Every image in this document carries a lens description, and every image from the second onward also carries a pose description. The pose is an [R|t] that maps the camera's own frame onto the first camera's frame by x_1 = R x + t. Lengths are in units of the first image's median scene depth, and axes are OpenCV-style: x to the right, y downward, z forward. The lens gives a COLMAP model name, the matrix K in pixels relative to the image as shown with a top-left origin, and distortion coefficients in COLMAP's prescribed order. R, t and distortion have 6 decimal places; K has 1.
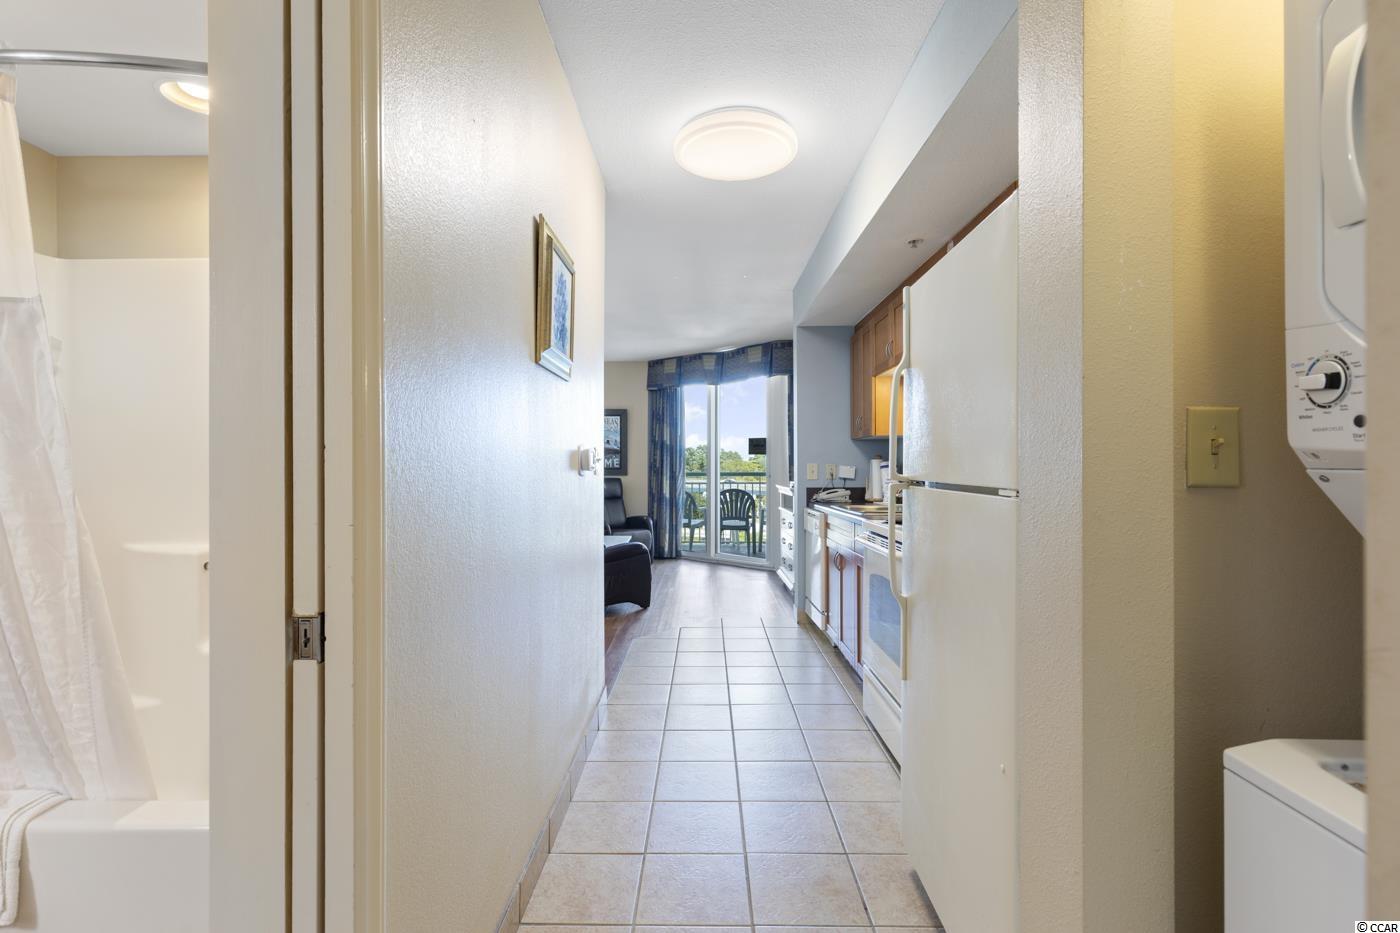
lens RADIAL K [[661.0, 0, 700.5], [0, 661.0, 466.1], [0, 0, 1]] dist [0.000000, -0.000514]
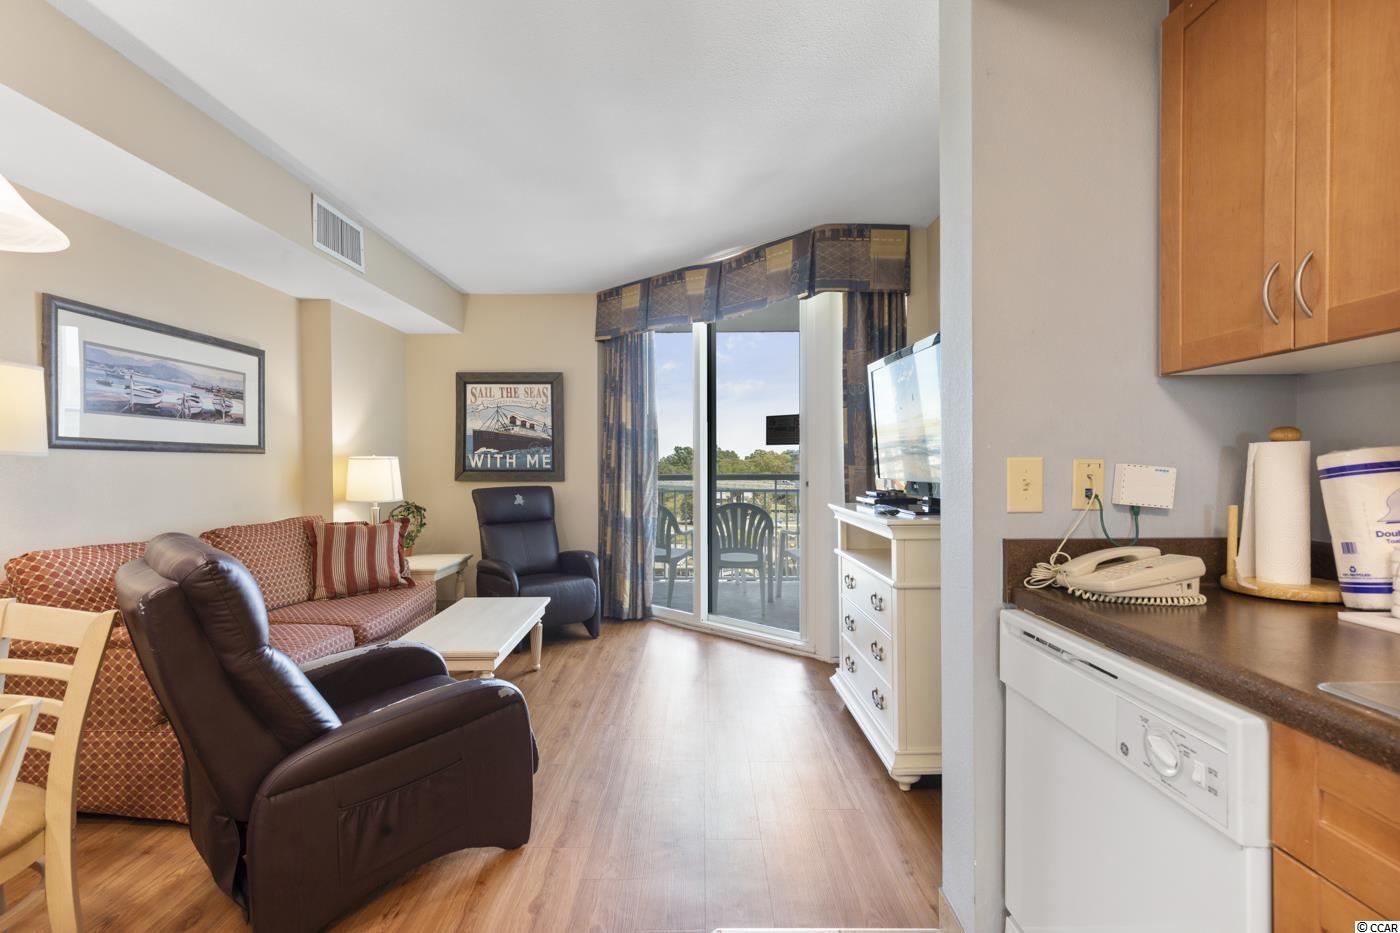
lens RADIAL K [[626.5, 0, 702.2], [0, 626.5, 469.1], [0, 0, 1]] dist [0.000076, -0.000096]
pose [[0.999976, -0.004415, 0.005386, 0.023811], [0.004377, 0.999966, 0.007018, -0.001489], [-0.005417, -0.006994, 0.999961, 0.734671]]
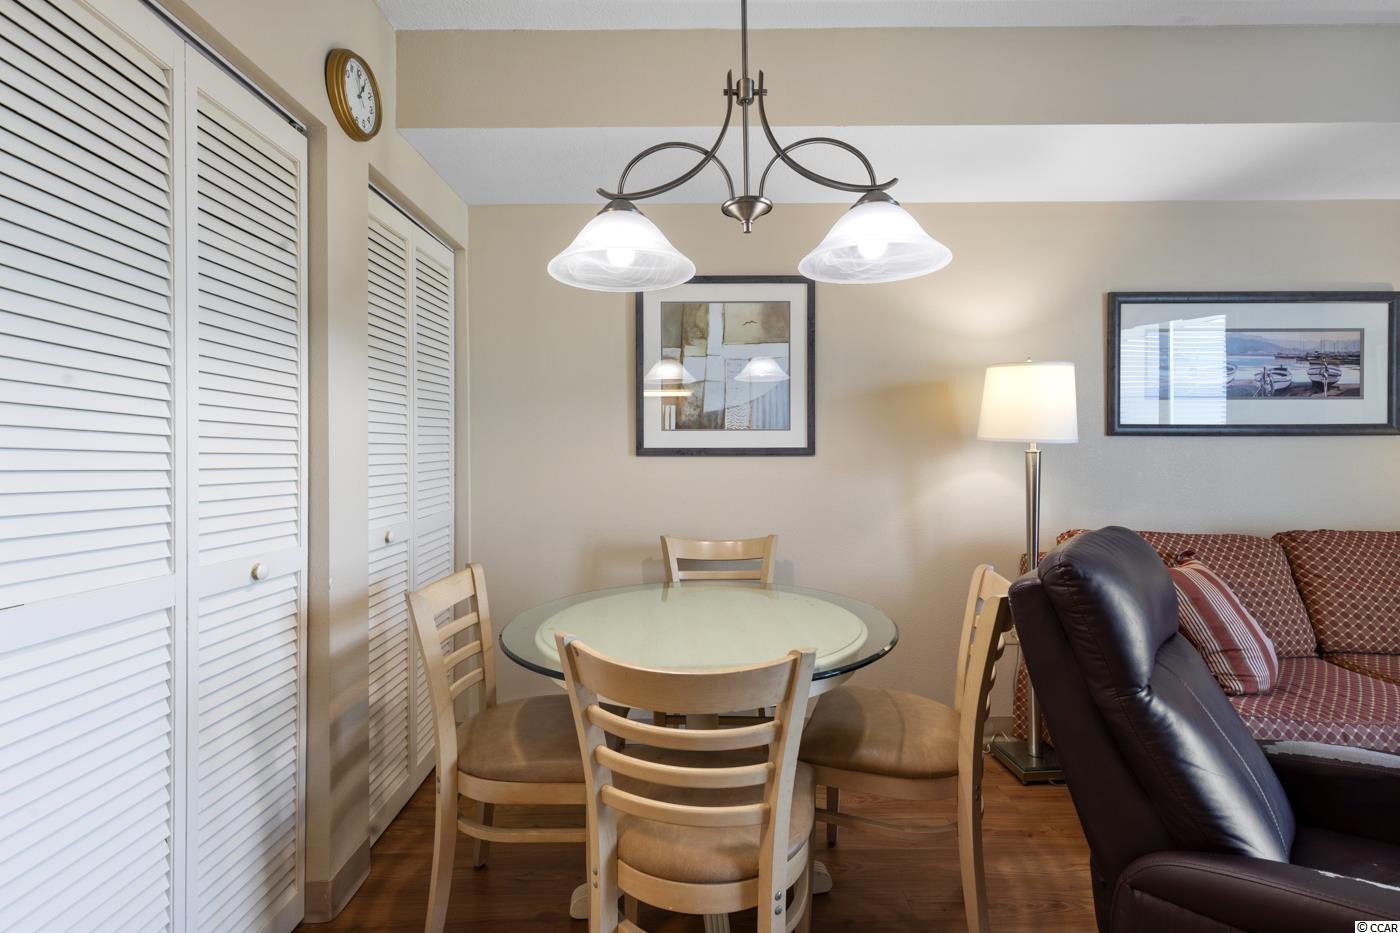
lens RADIAL K [[634.2, 0, 698.5], [0, 634.2, 459.2], [0, 0, 1]] dist [0.002488, 0.000306]
pose [[0.005980, 0.004098, -0.999974, 0.047270], [0.002718, 0.999988, 0.004114, -0.000099], [0.999978, -0.002742, 0.005969, 0.878800]]
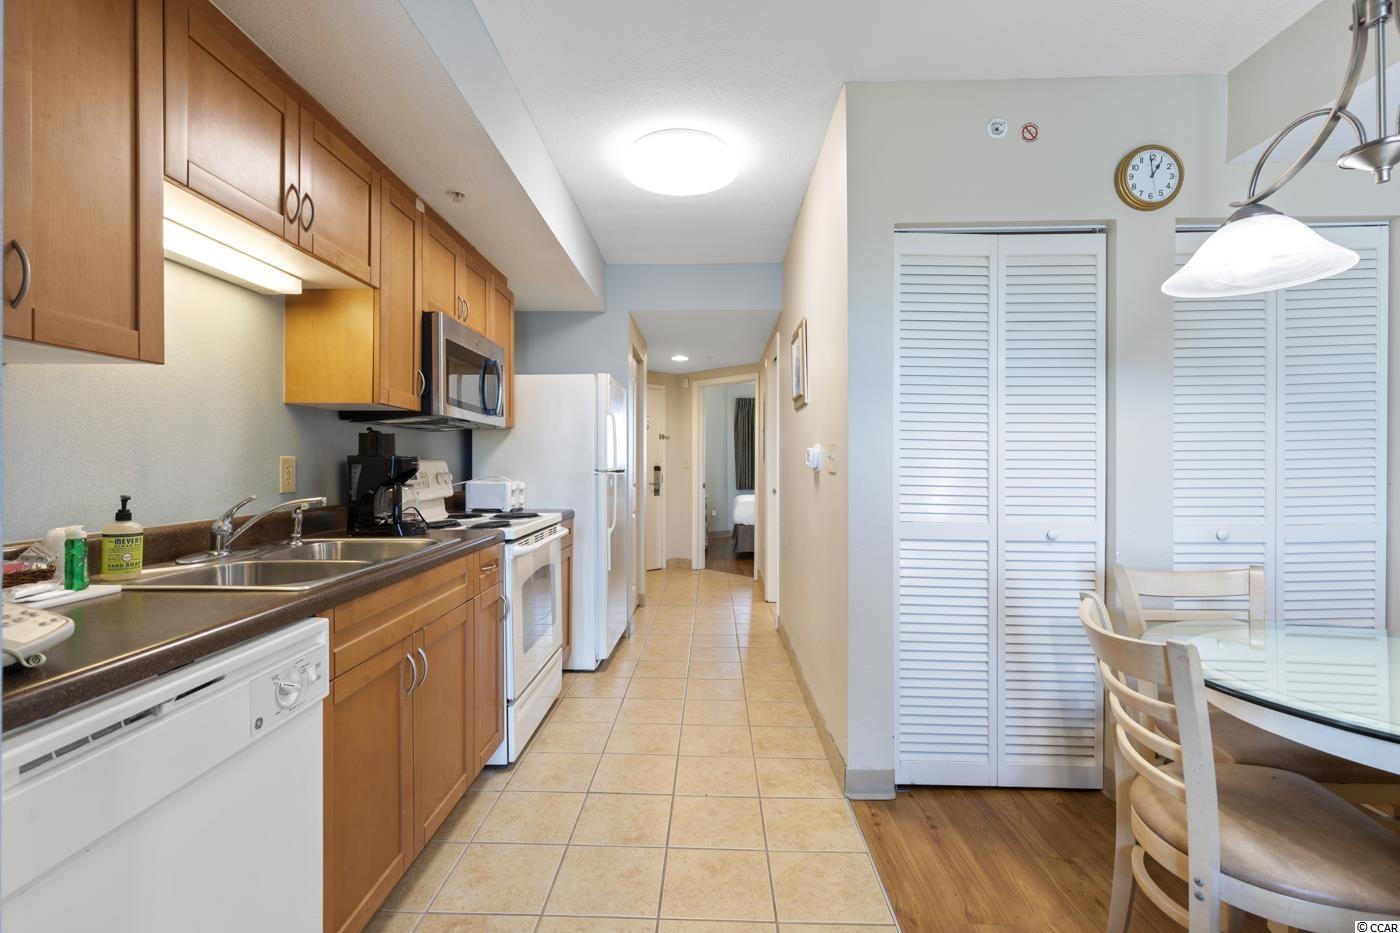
lens RADIAL K [[649.3, 0, 700.1], [0, 649.3, 465.4], [0, 0, 1]] dist [0.000053, -0.000259]
pose [[-0.999898, 0.000551, 0.014277, 0.003366], [0.000621, 0.999988, 0.004937, -0.000368], [-0.014274, 0.004945, -0.999886, 1.156605]]
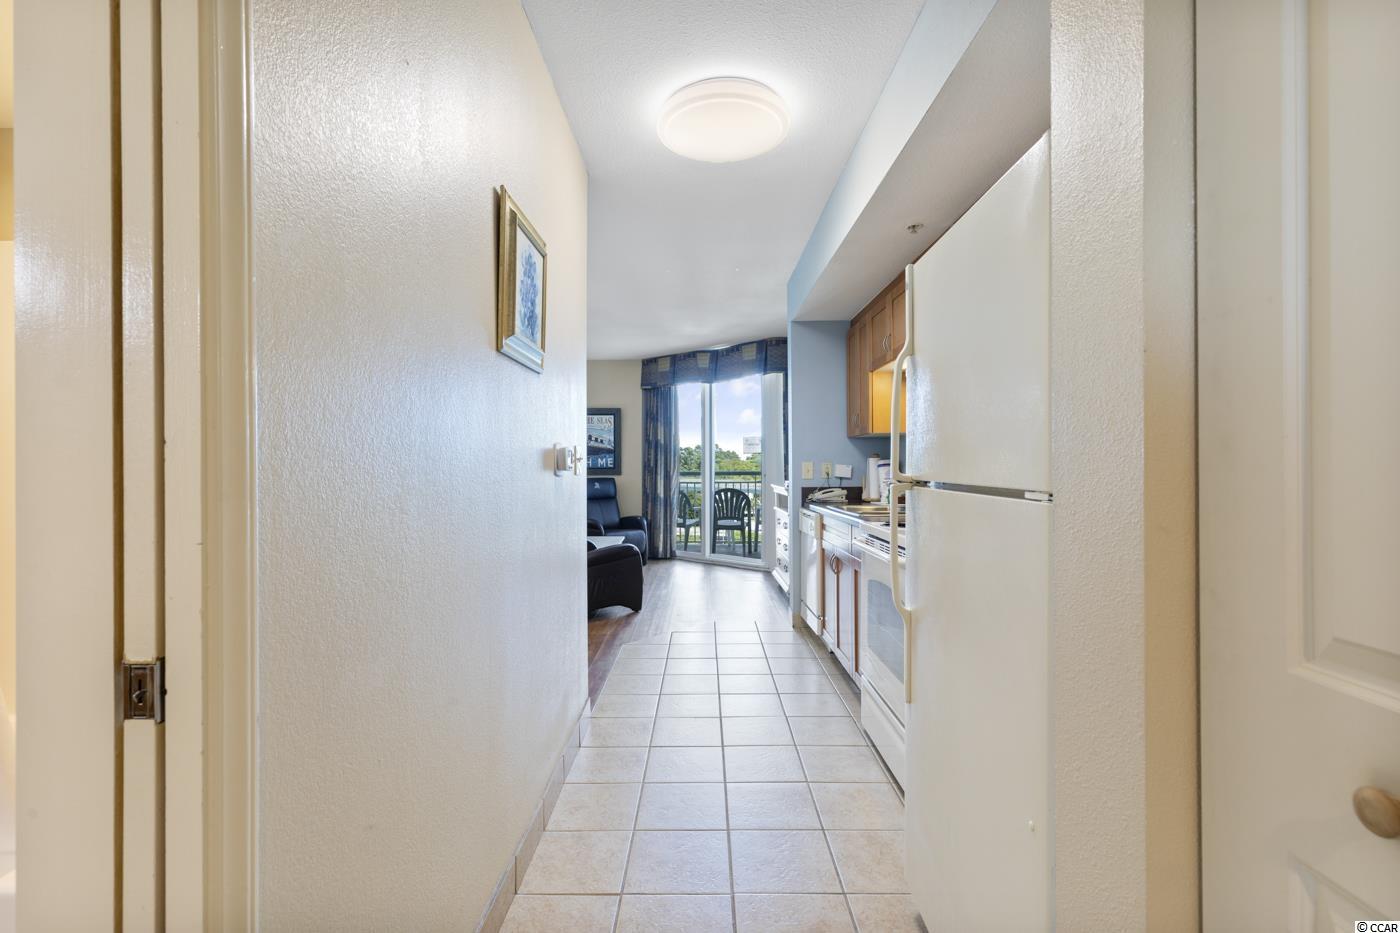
lens RADIAL K [[649.3, 0, 700.1], [0, 649.3, 465.4], [0, 0, 1]] dist [0.000053, -0.000259]
pose [[0.999994, -0.003101, 0.001743, 0.010007], [0.003101, 0.999995, -0.000101, 0.000108], [-0.001743, 0.000107, 0.999998, 0.047636]]
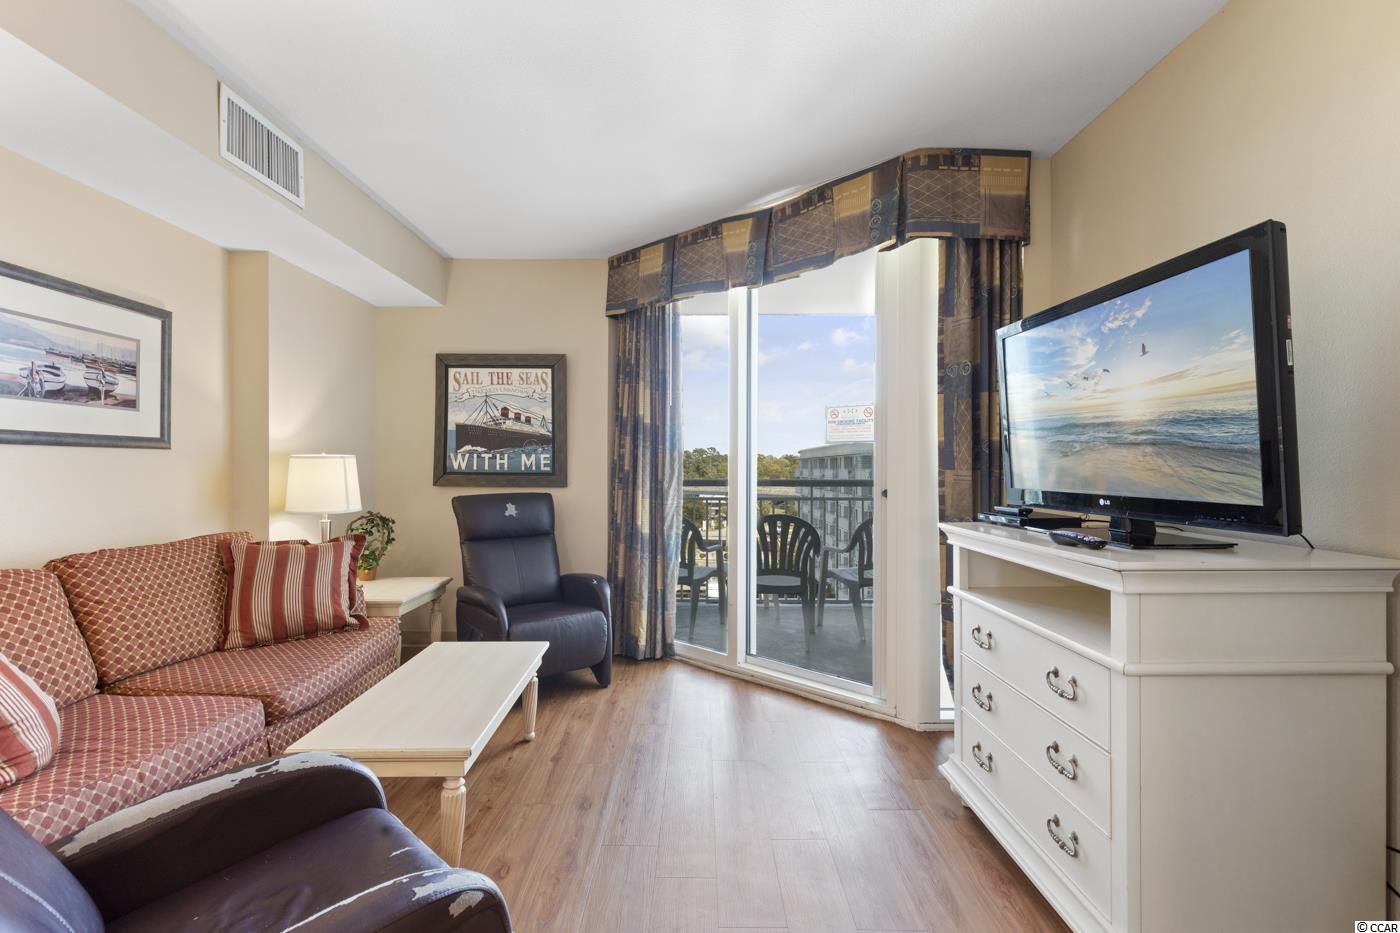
lens RADIAL K [[622.5, 0, 700.1], [0, 622.5, 466.3], [0, 0, 1]] dist [0.001062, -0.000225]
pose [[0.999975, 0.002002, 0.006794, -0.022372], [-0.001977, 0.999991, -0.003629, -0.000523], [-0.006801, 0.003615, 0.999970, 0.921057]]
